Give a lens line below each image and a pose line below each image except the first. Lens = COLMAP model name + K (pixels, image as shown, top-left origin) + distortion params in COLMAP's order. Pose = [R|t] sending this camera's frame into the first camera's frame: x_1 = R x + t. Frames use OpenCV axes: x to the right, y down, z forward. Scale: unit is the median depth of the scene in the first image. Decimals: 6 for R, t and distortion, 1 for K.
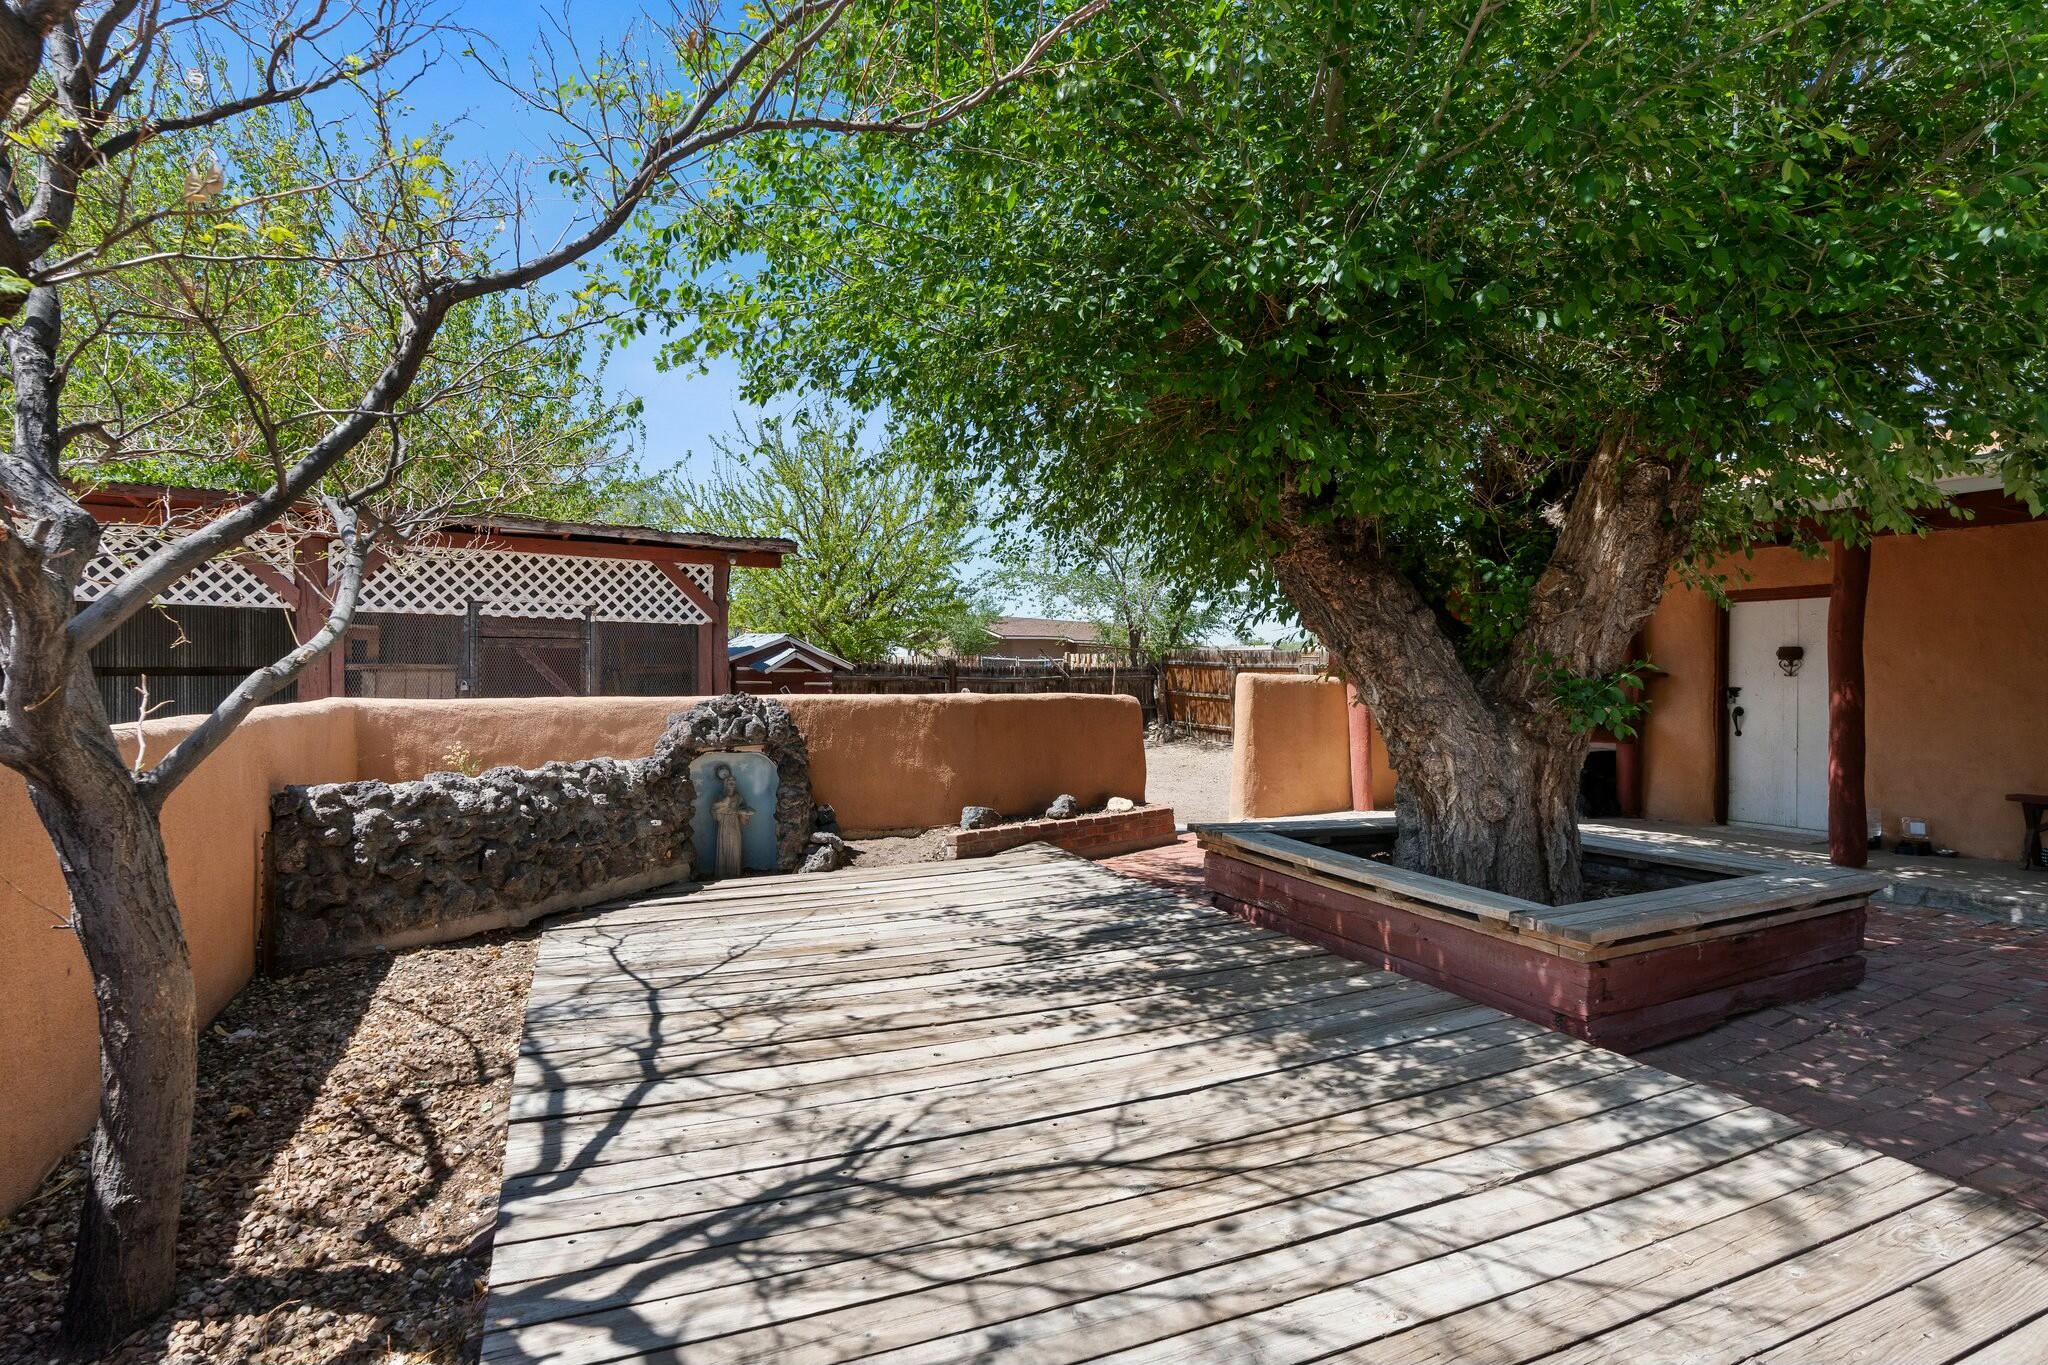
lens RADIAL K [[1018.5, 0, 1013.3], [0, 1018.5, 669.9], [0, 0, 1]] dist [-0.001218, -0.000177]
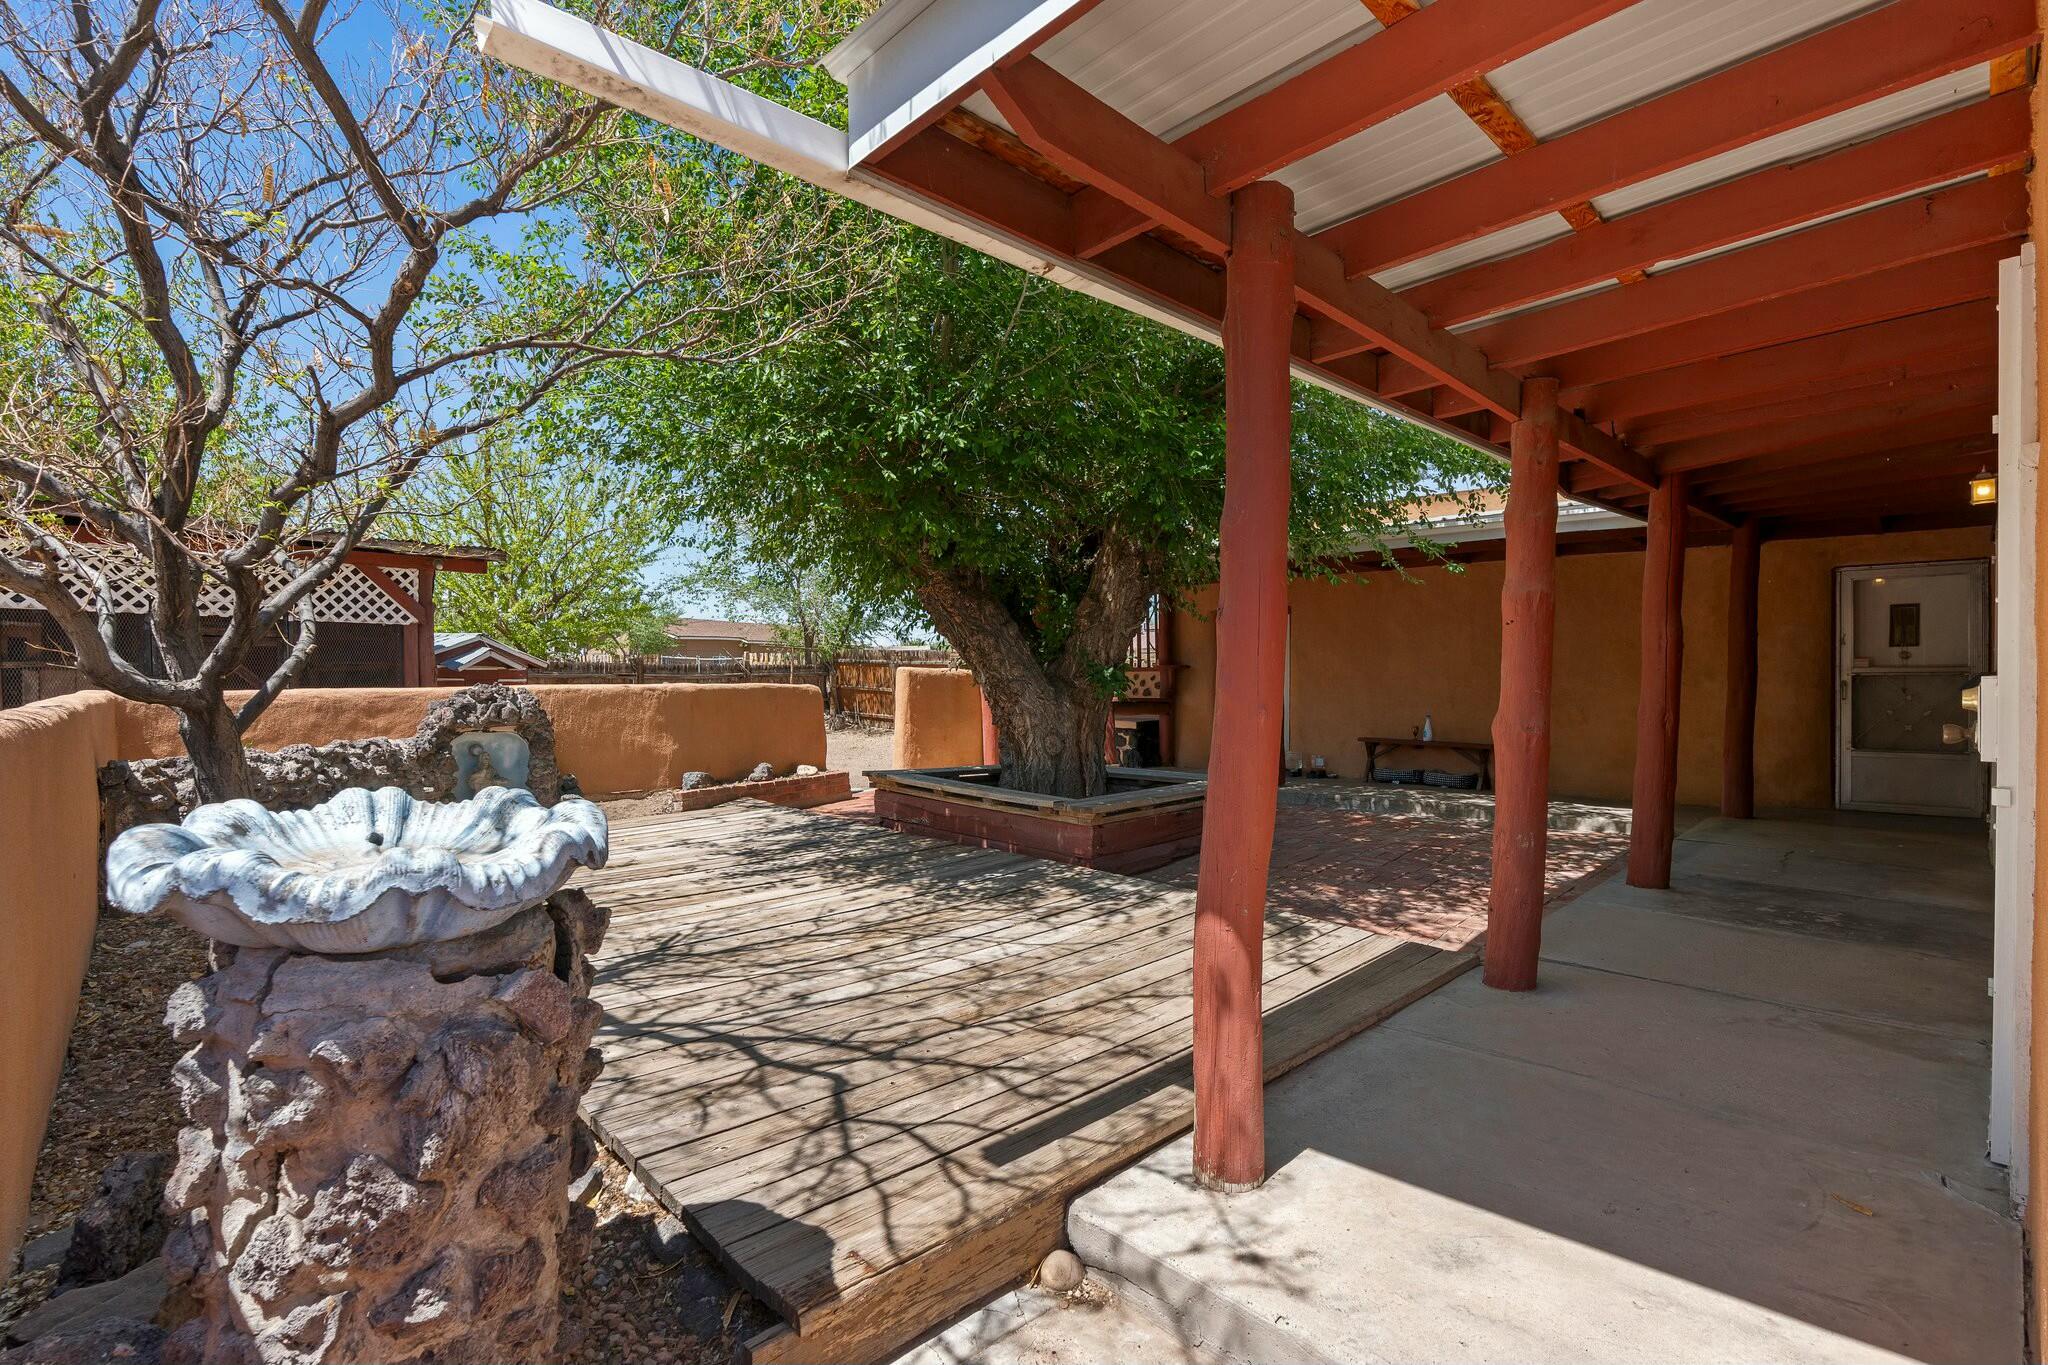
lens RADIAL K [[925.3, 0, 983.3], [0, 925.3, 679.1], [0, 0, 1]] dist [-0.001806, -0.000226]
pose [[0.952750, -0.008090, 0.303647, -0.041088], [0.004502, 0.999912, 0.012517, 0.005597], [-0.303722, -0.010559, 0.952702, -0.194503]]
